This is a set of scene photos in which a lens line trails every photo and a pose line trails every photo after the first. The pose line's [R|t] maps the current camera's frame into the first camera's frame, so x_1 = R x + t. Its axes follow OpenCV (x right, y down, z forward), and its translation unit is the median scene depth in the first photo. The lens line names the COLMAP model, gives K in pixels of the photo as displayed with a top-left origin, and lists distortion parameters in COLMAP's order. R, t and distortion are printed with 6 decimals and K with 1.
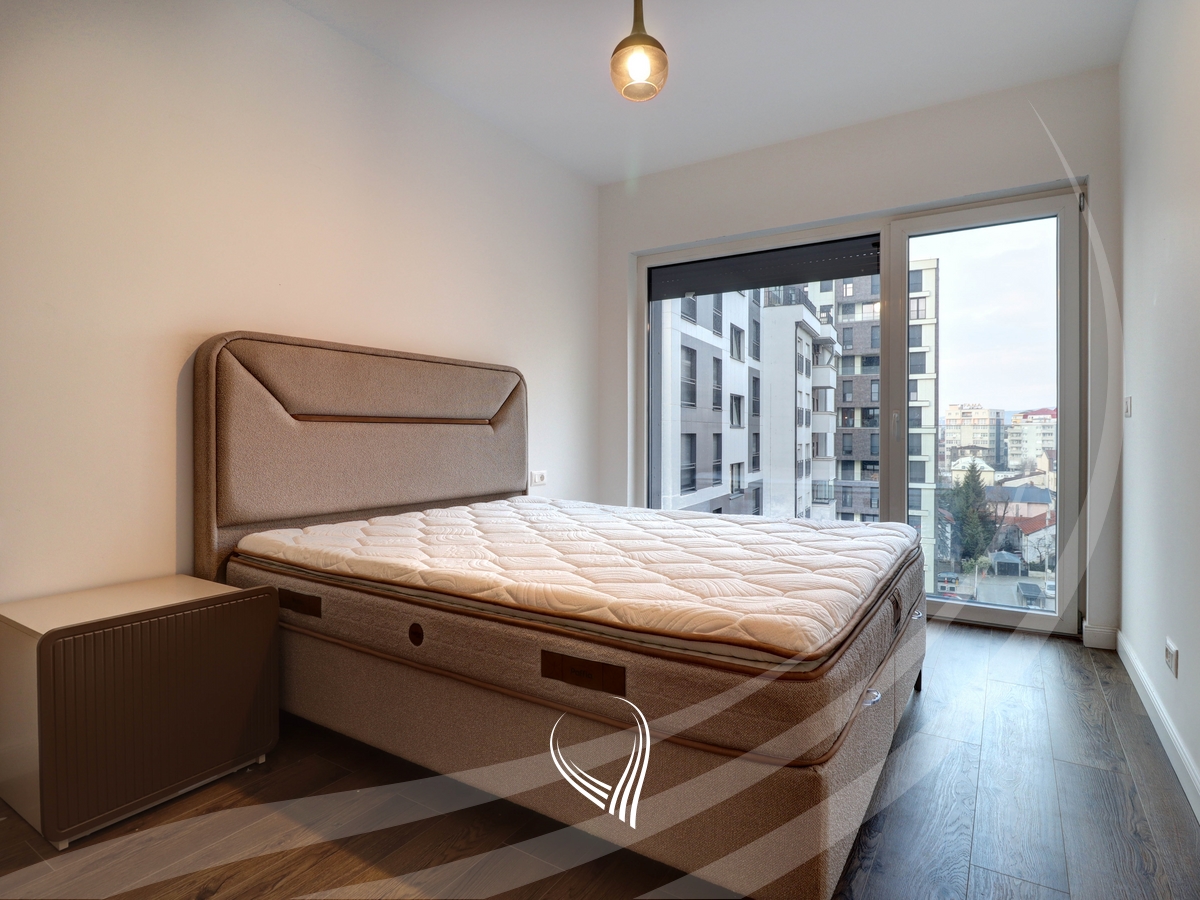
lens RADIAL K [[635.3, 0, 614.3], [0, 635.3, 435.4], [0, 0, 1]] dist [0.009830, -0.012915]
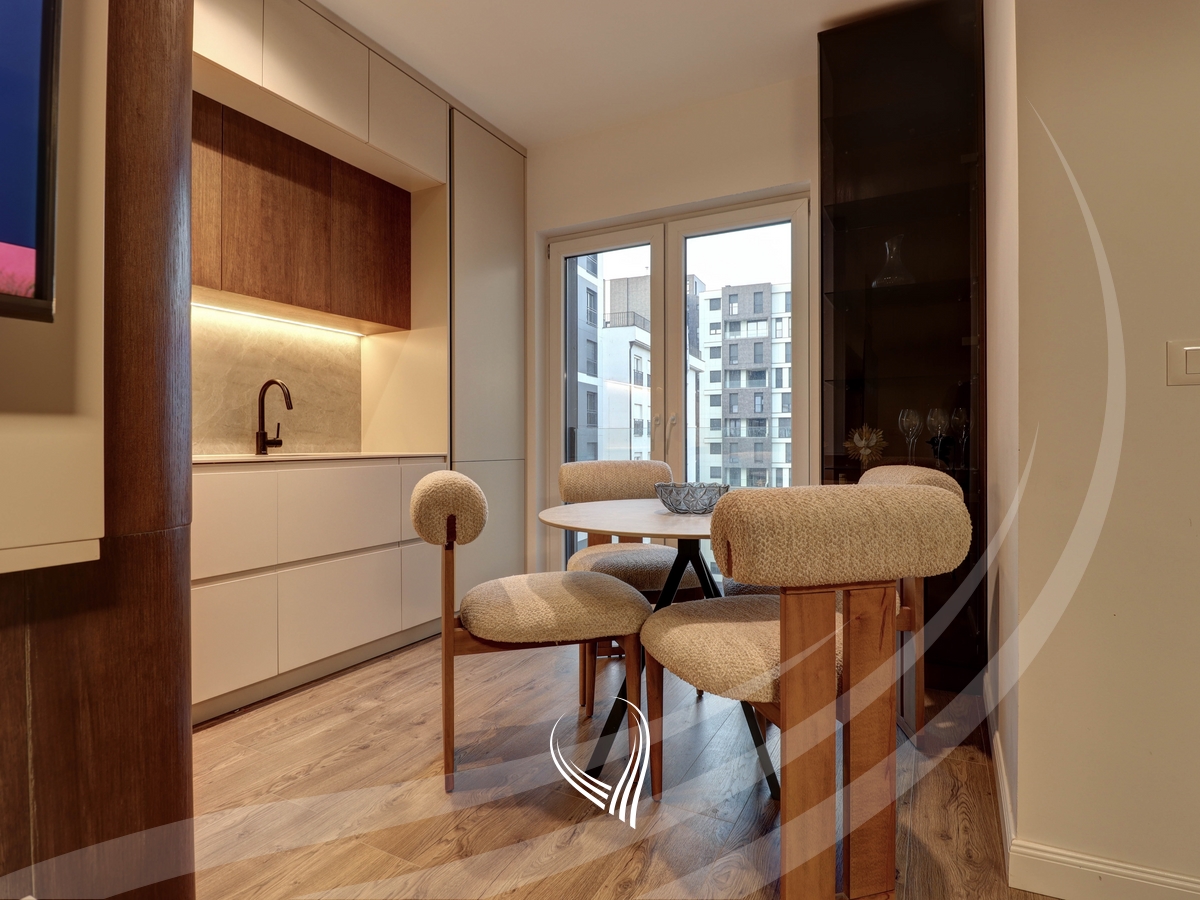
lens RADIAL K [[635.3, 0, 608.4], [0, 635.3, 438.7], [0, 0, 1]] dist [0.009830, -0.012915]
pose [[0.997167, -0.001920, 0.075192, 0.063693], [0.002777, 0.999932, -0.011301, 0.000614], [-0.075165, 0.011478, 0.997105, -0.035491]]
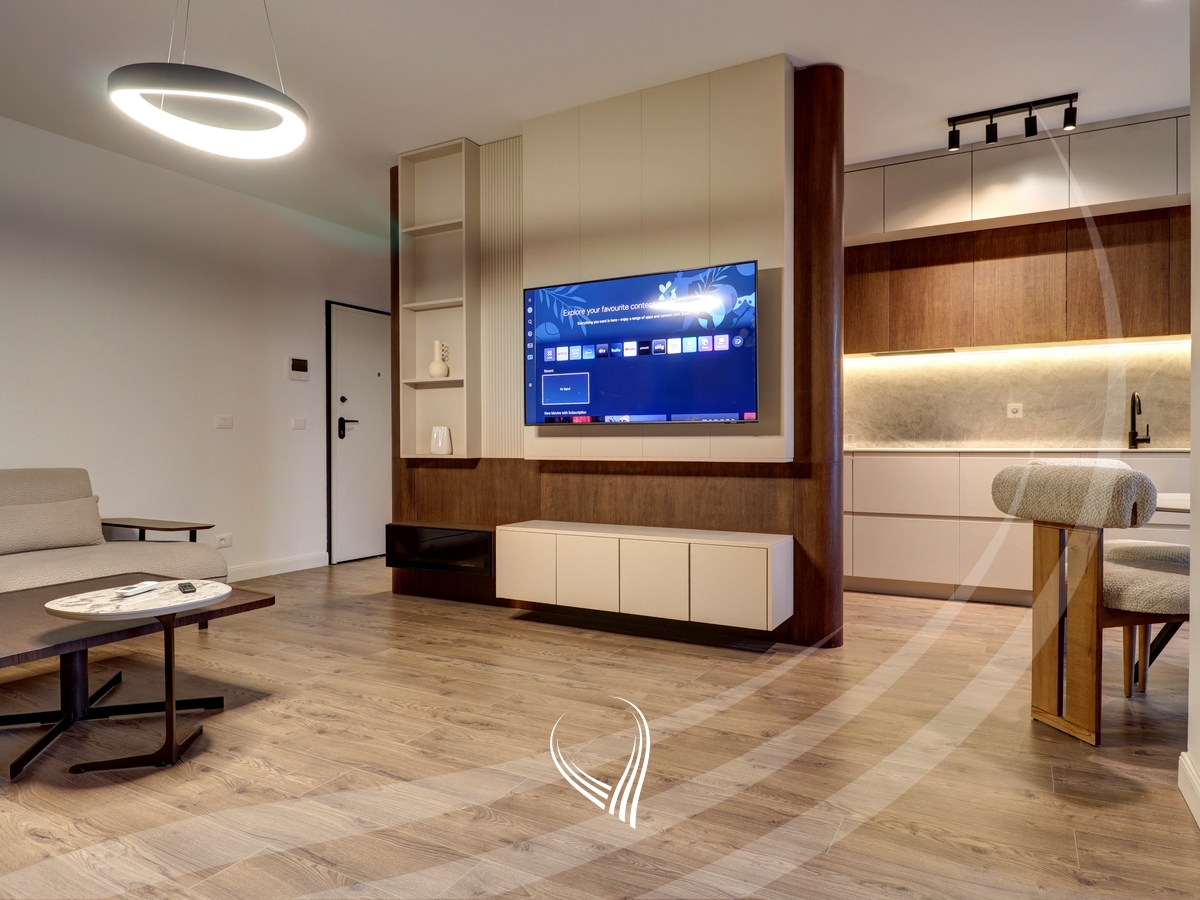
lens RADIAL K [[764.2, 0, 600.8], [0, 764.2, 442.9], [0, 0, 1]] dist [-0.003631, 0.000184]
pose [[0.045924, 0.000363, -0.998945, 0.098541], [-0.002551, 0.999997, 0.000246, 0.000685], [0.998942, 0.002537, 0.045925, -0.040206]]
